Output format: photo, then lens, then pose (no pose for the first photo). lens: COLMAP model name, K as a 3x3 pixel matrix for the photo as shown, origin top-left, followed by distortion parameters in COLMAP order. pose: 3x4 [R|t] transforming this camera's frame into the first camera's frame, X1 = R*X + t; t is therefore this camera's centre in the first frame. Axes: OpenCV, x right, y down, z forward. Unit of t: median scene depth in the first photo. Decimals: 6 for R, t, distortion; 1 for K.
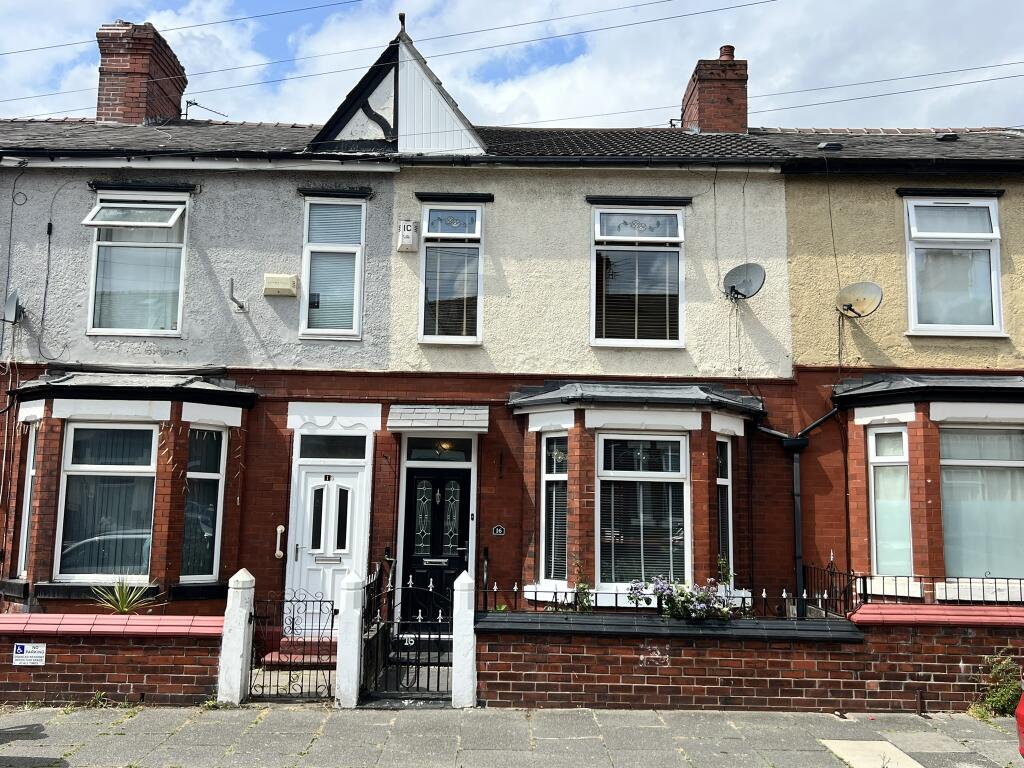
lens RADIAL K [[923.9, 0, 507.7], [0, 923.9, 384.1], [0, 0, 1]] dist [0.044931, -0.071722]
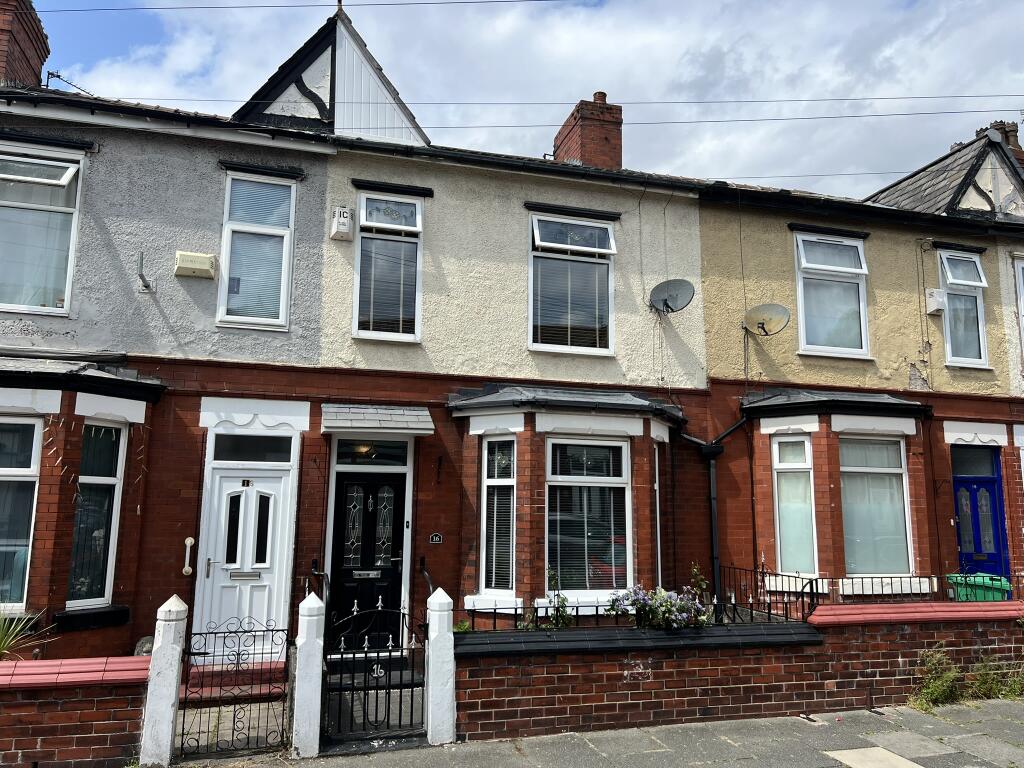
lens RADIAL K [[775.3, 0, 516.4], [0, 775.3, 382.4], [0, 0, 1]] dist [0.021662, -0.025009]
pose [[0.960631, 0.036360, 0.275438, -0.154465], [-0.030267, 0.999195, -0.026340, 0.016254], [-0.276174, 0.016966, 0.960958, 0.204483]]
